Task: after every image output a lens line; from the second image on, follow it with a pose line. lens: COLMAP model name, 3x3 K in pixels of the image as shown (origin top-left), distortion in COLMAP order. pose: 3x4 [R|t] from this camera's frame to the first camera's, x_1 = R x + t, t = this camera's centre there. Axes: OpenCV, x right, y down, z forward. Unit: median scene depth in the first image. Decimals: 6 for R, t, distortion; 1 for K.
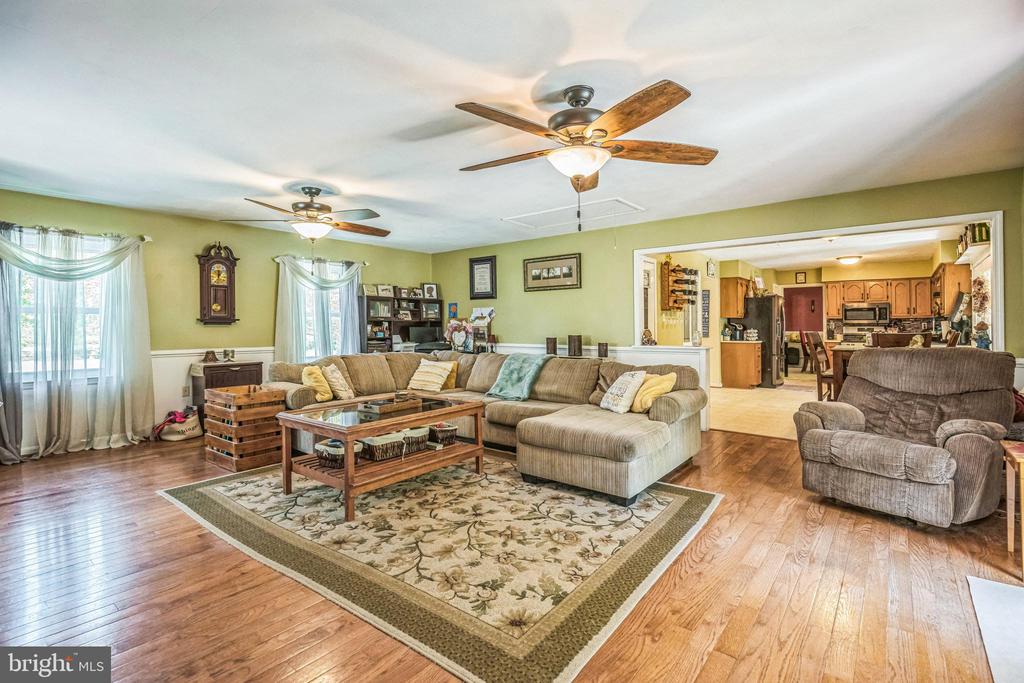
lens RADIAL K [[469.2, 0, 516.2], [0, 469.2, 337.6], [0, 0, 1]] dist [0.001568, -0.005466]
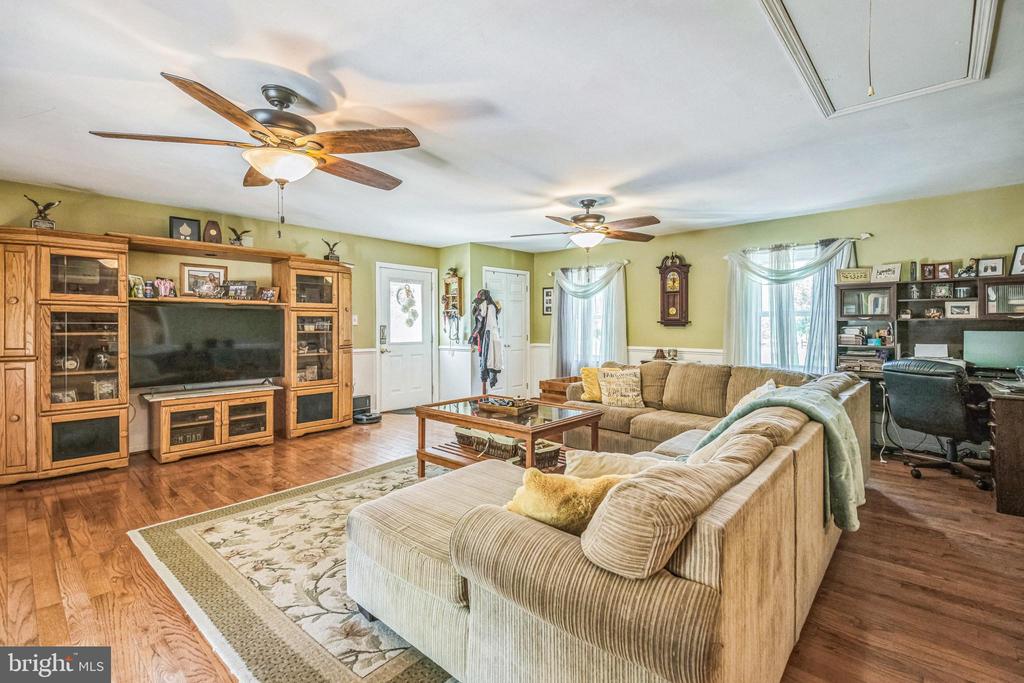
lens RADIAL K [[469.2, 0, 543.7], [0, 469.2, 334.5], [0, 0, 1]] dist [0.001568, -0.005466]
pose [[-0.039376, 0.021667, -0.998990, 0.948282], [-0.021033, 0.999525, 0.022507, -0.049797], [0.999003, 0.021898, -0.038901, 1.384134]]
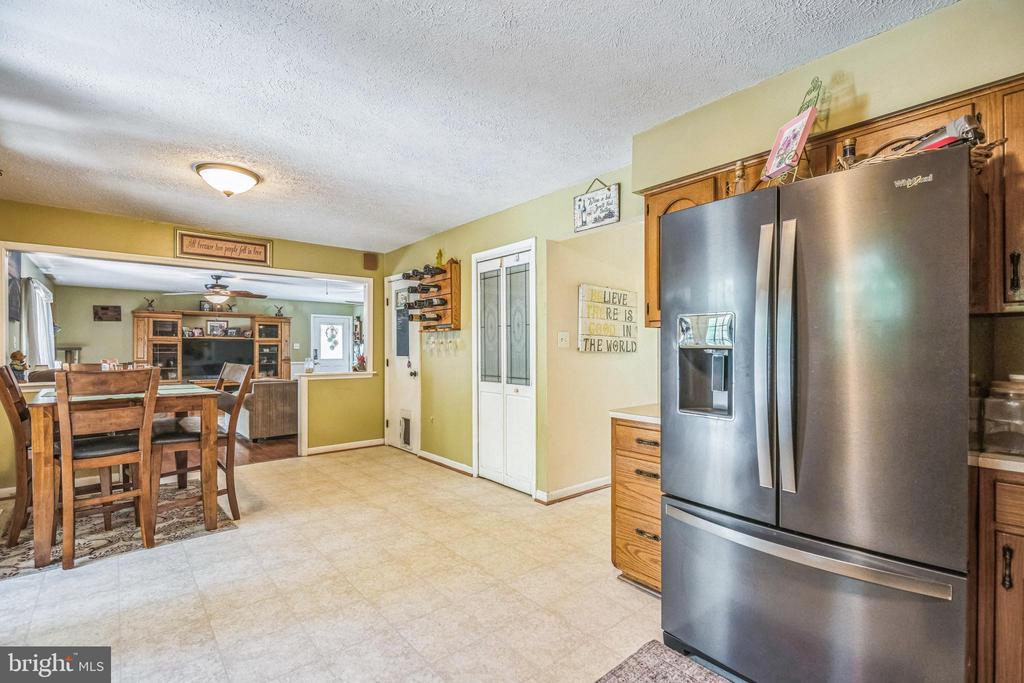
lens RADIAL K [[469.2, 0, 522.4], [0, 469.2, 354.8], [0, 0, 1]] dist [0.001568, -0.005466]
pose [[-0.192170, 0.013110, -0.981274, 2.000367], [-0.019930, 0.999652, 0.017259, -0.074414], [0.981159, 0.022873, -0.191842, 2.627342]]
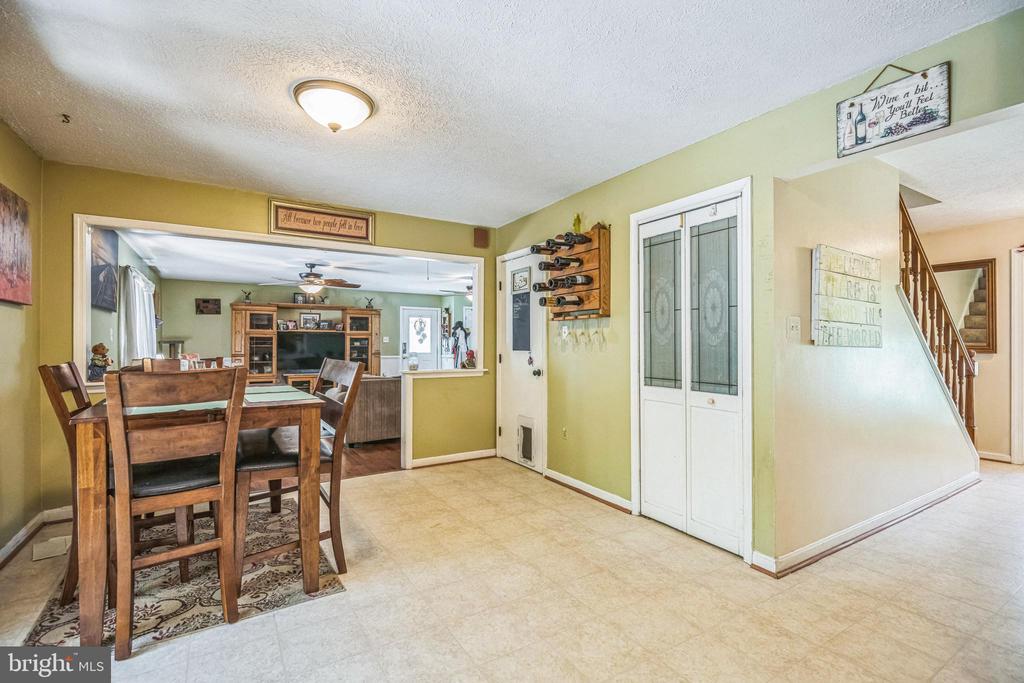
lens RADIAL K [[469.2, 0, 517.3], [0, 469.2, 348.1], [0, 0, 1]] dist [0.001568, -0.005466]
pose [[-0.341653, 0.010309, -0.939770, 1.766946], [-0.020314, 0.999625, 0.018351, -0.066336], [0.939607, 0.025361, -0.341315, 2.379880]]
